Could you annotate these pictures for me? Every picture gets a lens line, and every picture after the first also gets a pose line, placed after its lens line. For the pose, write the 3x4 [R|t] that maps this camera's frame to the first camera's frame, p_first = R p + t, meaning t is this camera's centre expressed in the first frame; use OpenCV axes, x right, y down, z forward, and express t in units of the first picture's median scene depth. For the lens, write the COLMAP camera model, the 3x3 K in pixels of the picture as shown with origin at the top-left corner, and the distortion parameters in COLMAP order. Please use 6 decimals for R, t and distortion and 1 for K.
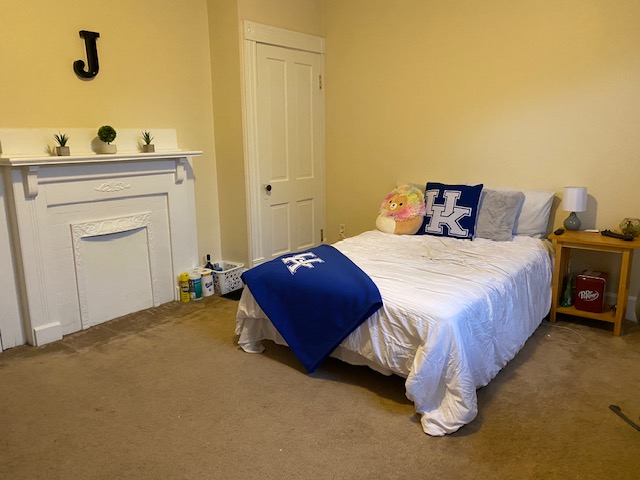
lens RADIAL K [[485.4, 0, 319.8], [0, 485.4, 239.8], [0, 0, 1]] dist [-0.002451, -0.000866]
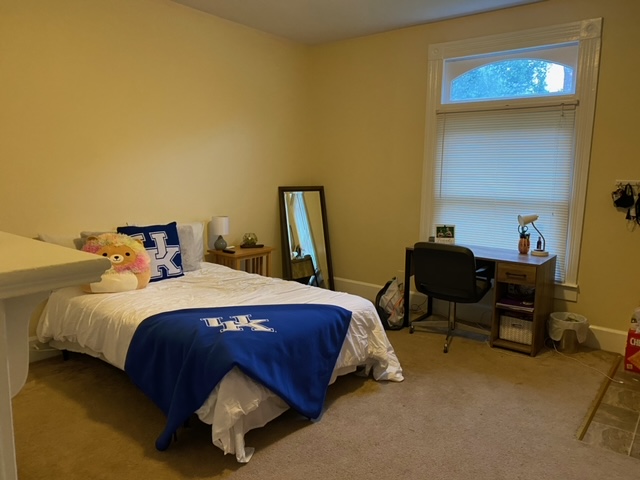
lens RADIAL K [[485.4, 0, 319.6], [0, 485.4, 240.1], [0, 0, 1]] dist [-0.002451, -0.000866]
pose [[-0.004934, -0.119195, 0.992859, -0.702177], [0.200823, 0.972525, 0.117752, -0.135899], [-0.979615, 0.199970, 0.019139, 0.679709]]
